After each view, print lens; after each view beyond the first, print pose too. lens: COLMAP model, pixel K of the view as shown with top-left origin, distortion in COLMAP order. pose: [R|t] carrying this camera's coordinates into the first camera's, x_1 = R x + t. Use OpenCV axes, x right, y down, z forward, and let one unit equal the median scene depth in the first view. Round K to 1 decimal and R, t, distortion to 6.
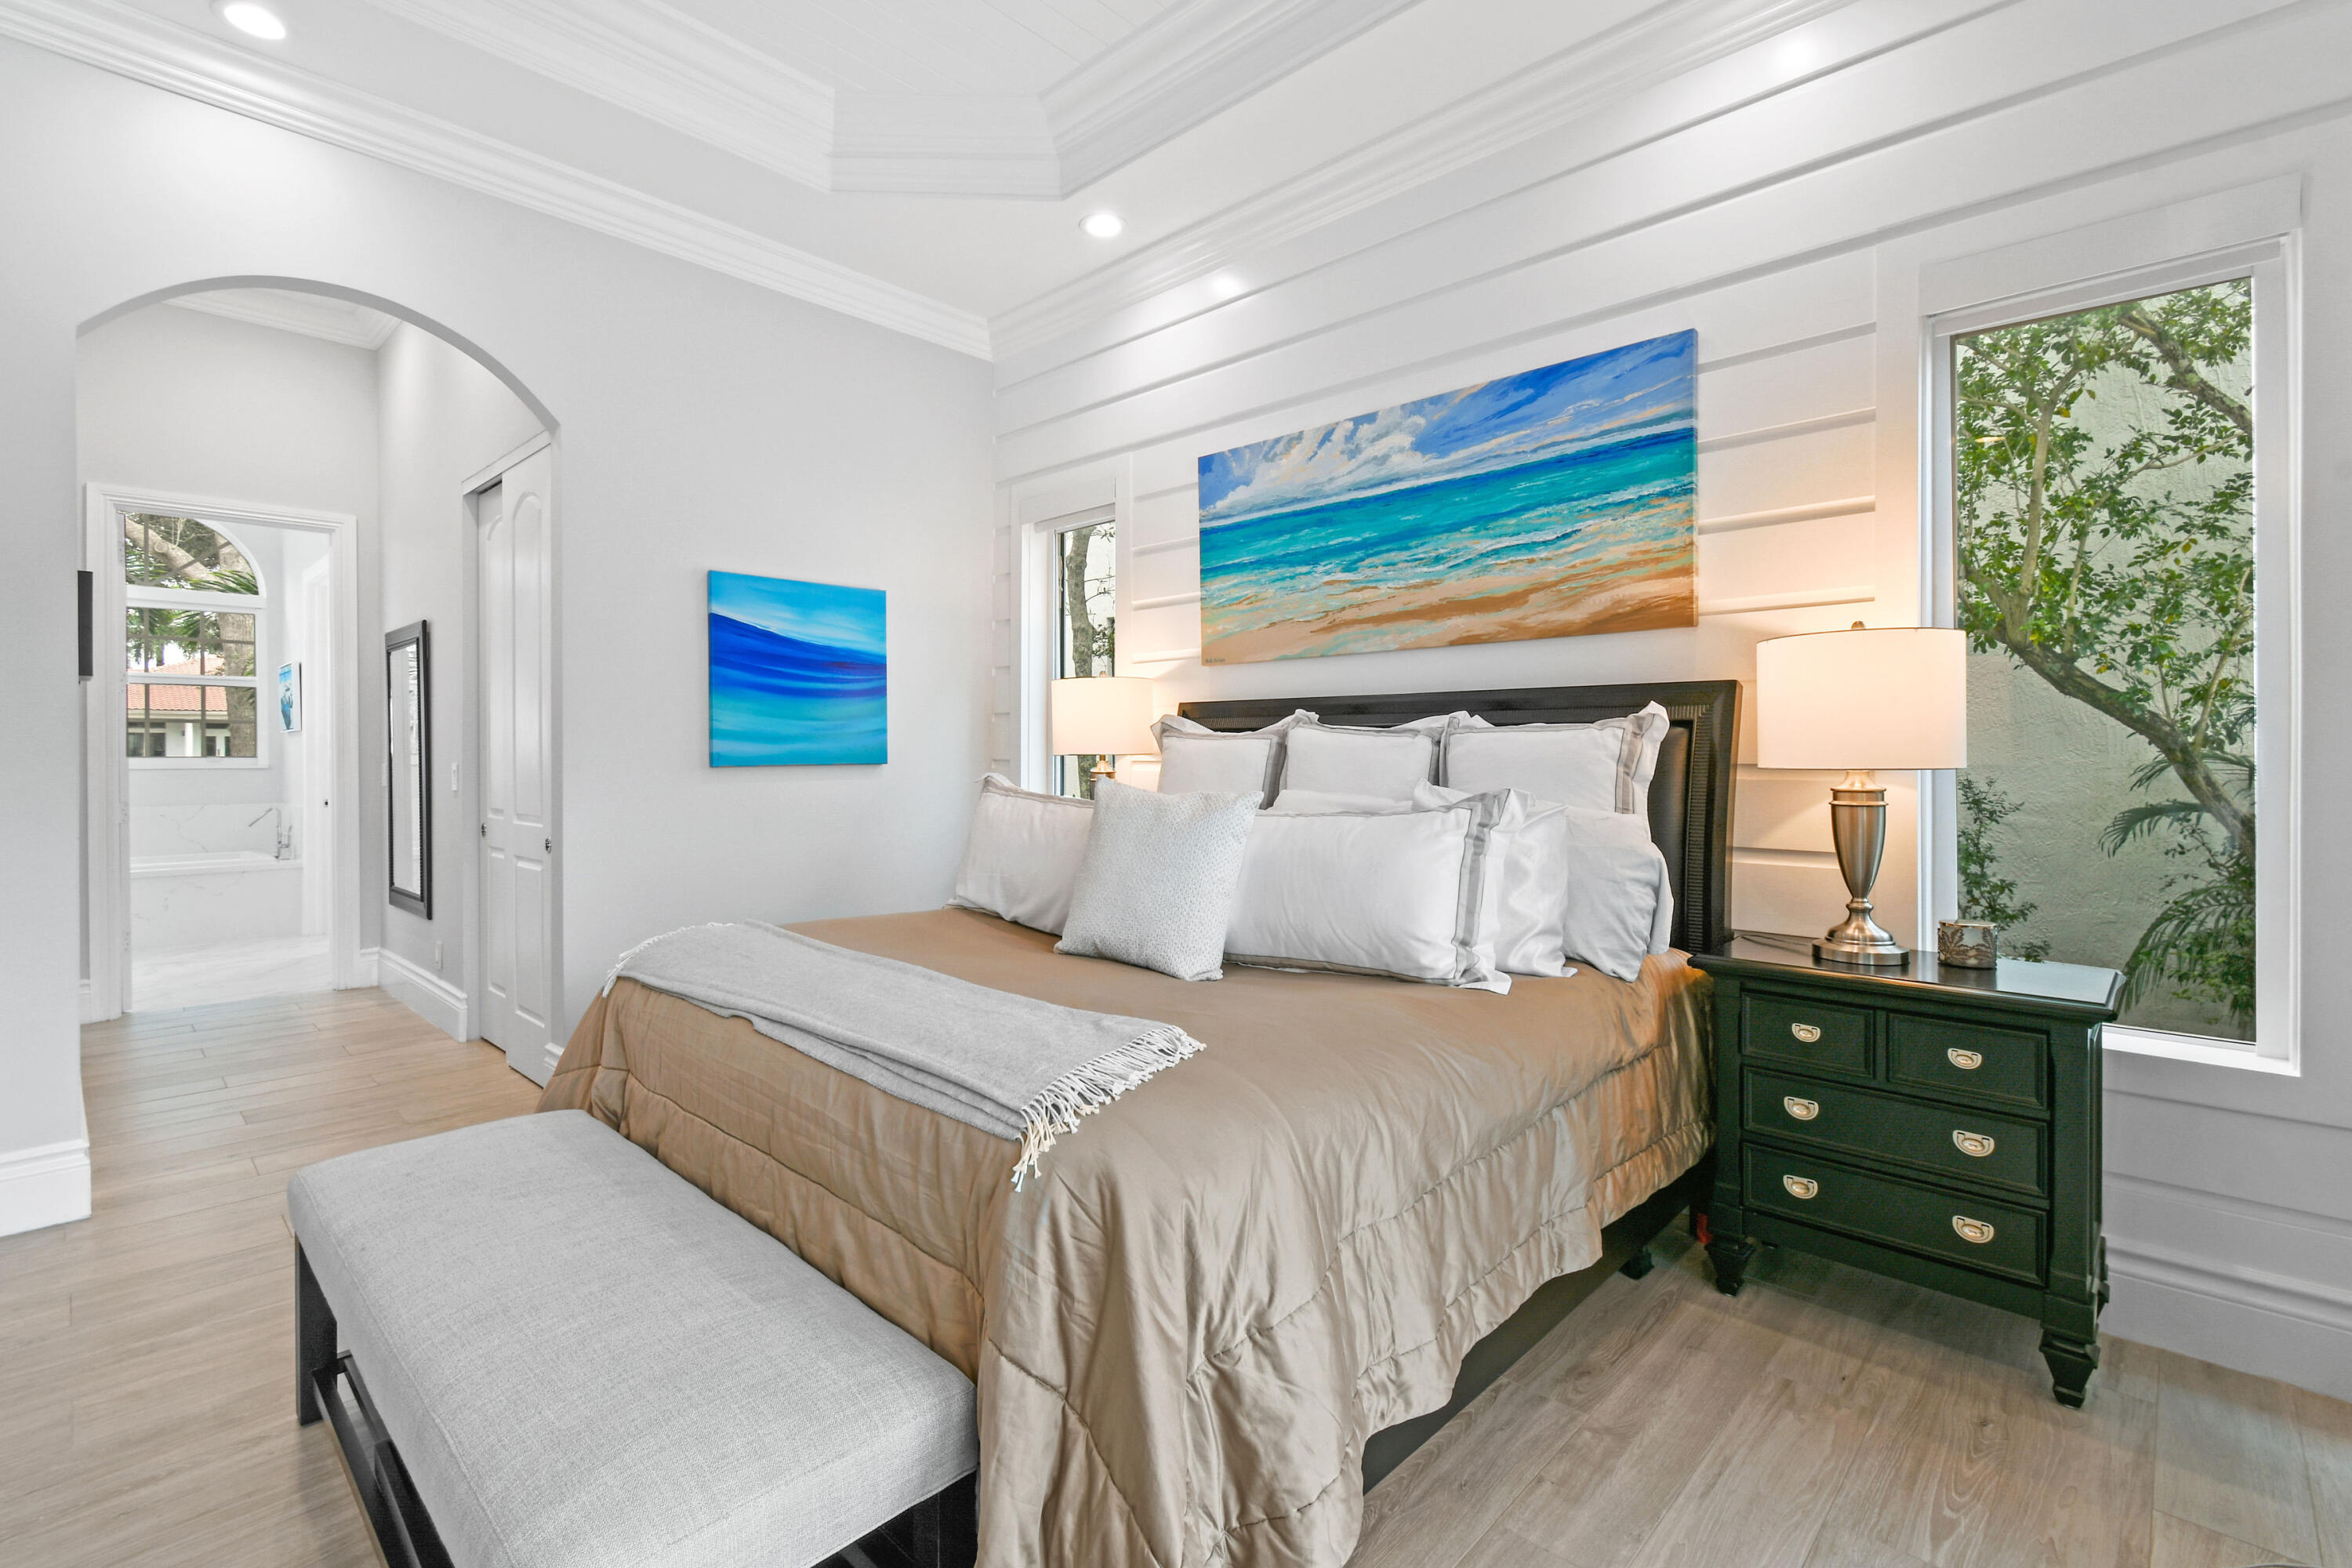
lens RADIAL K [[1066.7, 0, 1183.4], [0, 1066.7, 753.4], [0, 0, 1]] dist [0.000357, -0.000890]
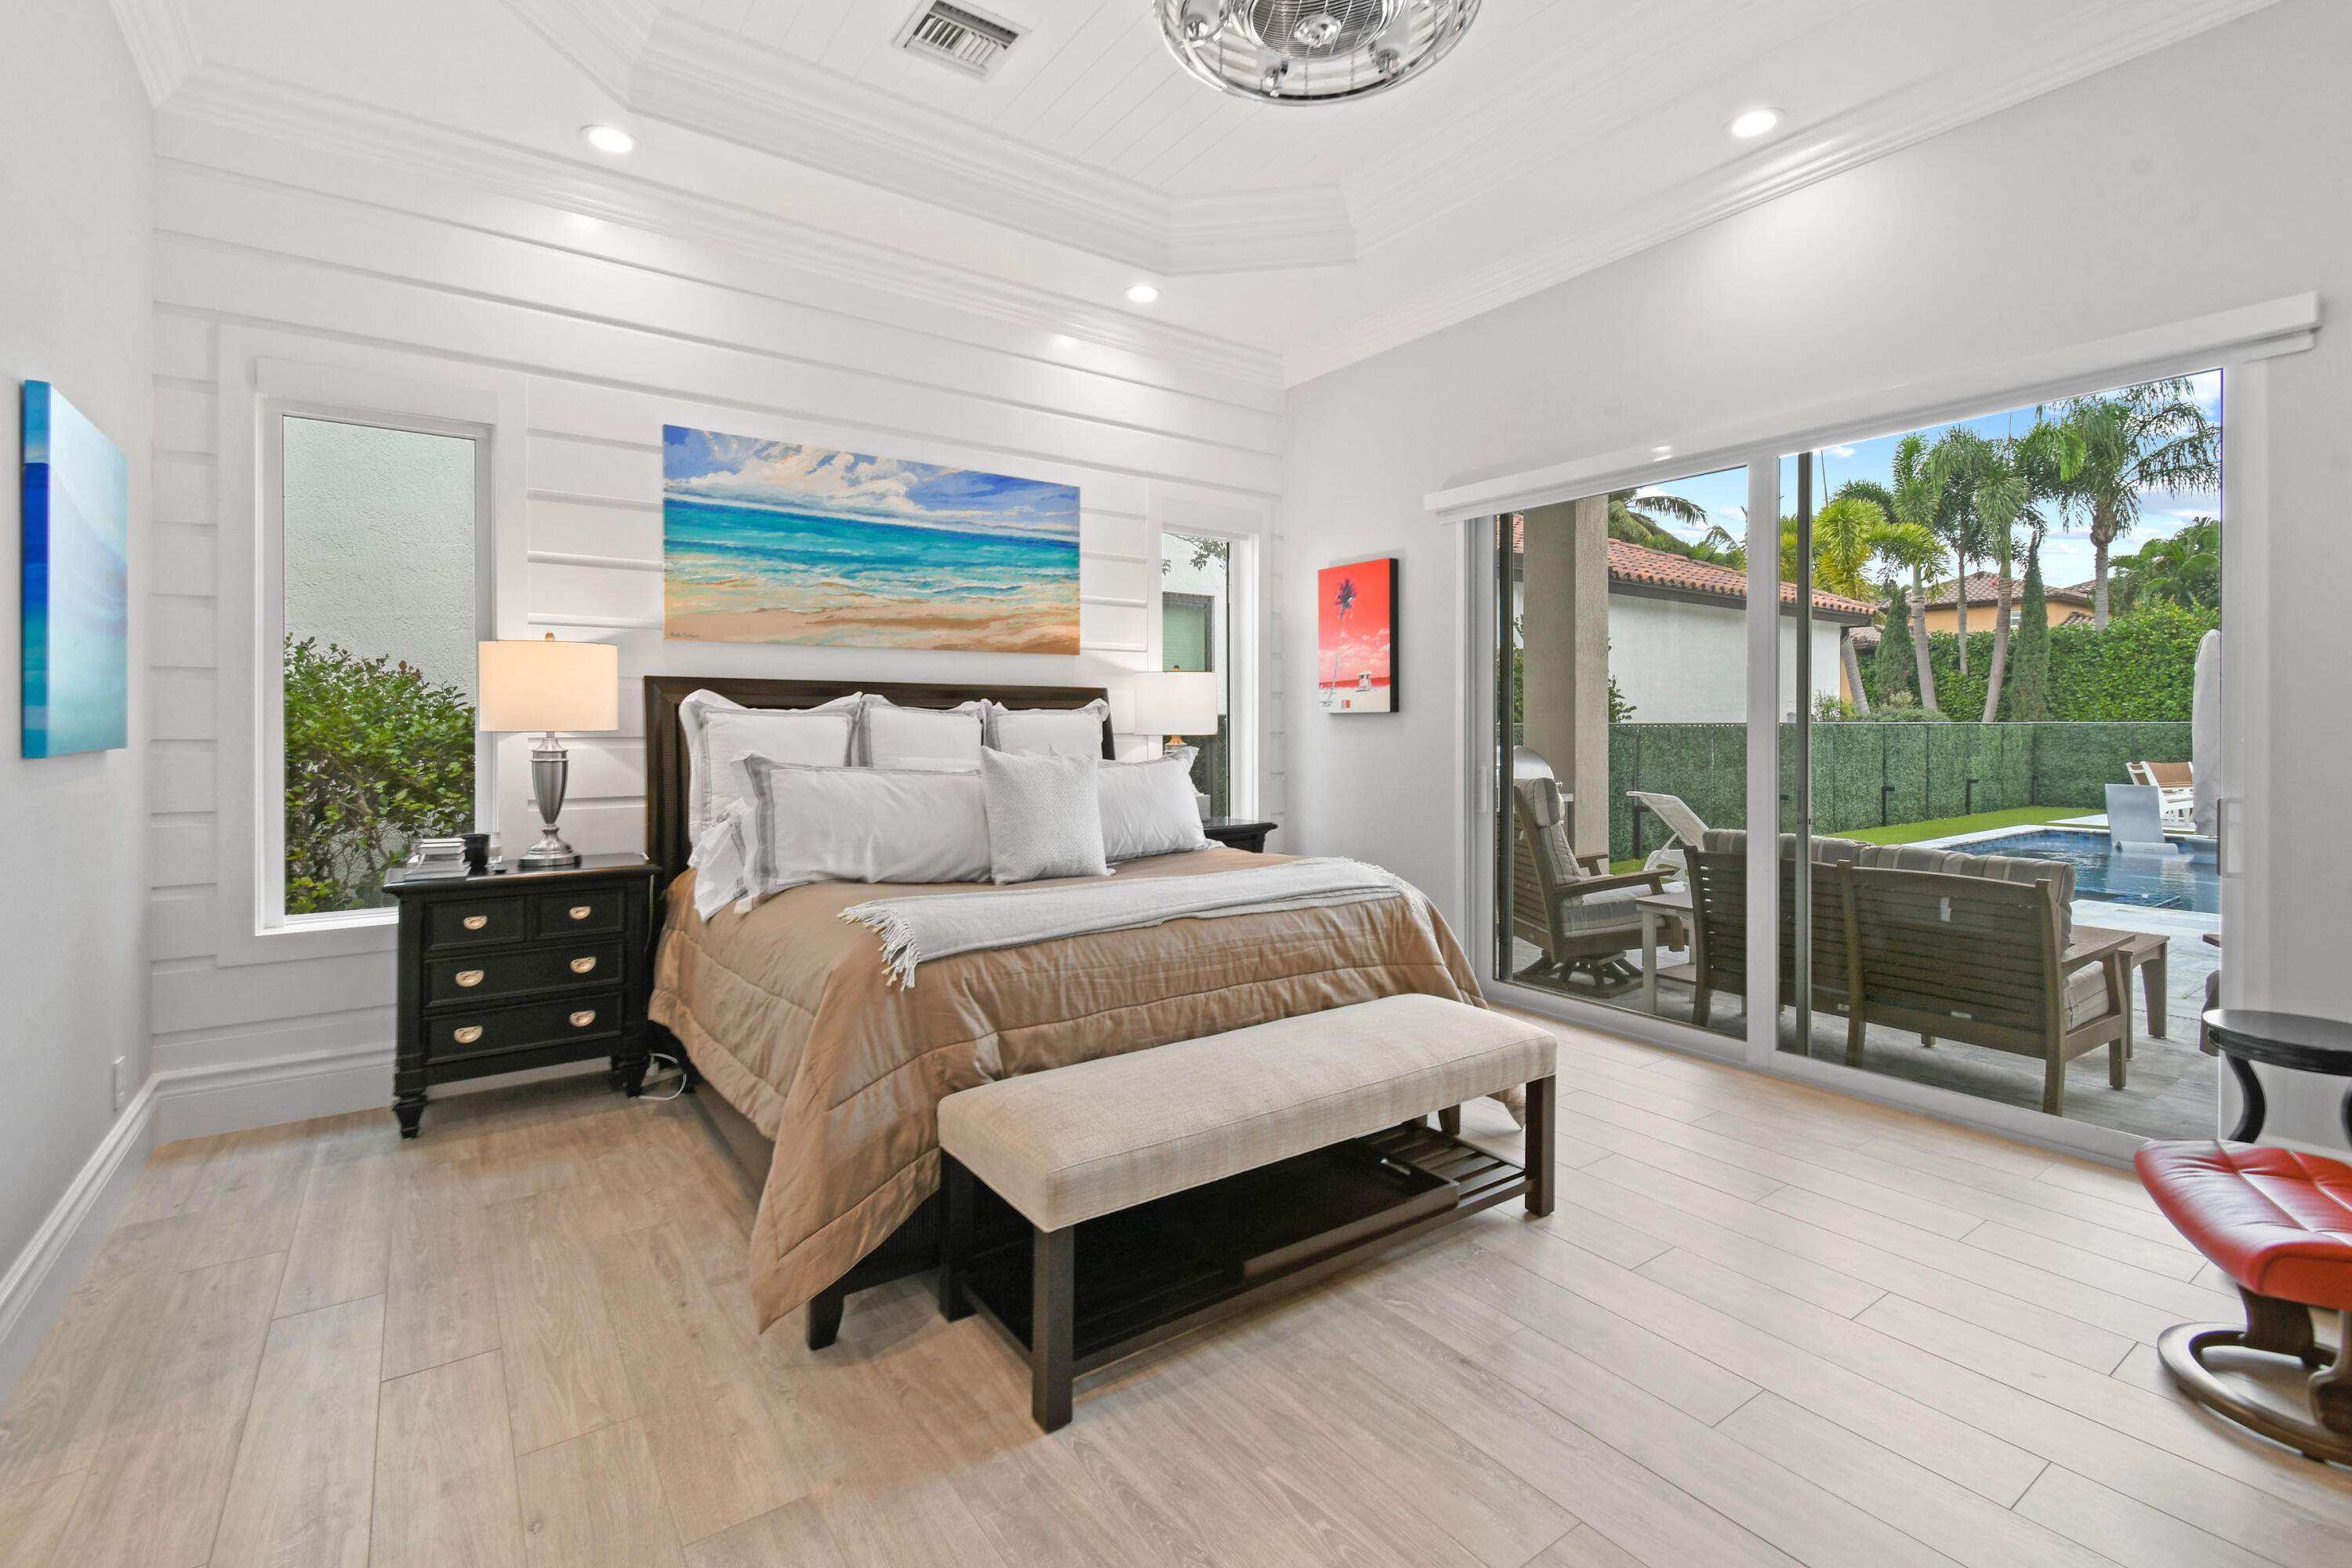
lens RADIAL K [[1066.7, 0, 1183.4], [0, 1066.7, 753.4], [0, 0, 1]] dist [0.000357, -0.000890]
pose [[0.180998, -0.028390, 0.983074, -1.005709], [-0.000503, 0.999580, 0.028959, -0.006762], [-0.983483, -0.005736, 0.180908, 0.415222]]
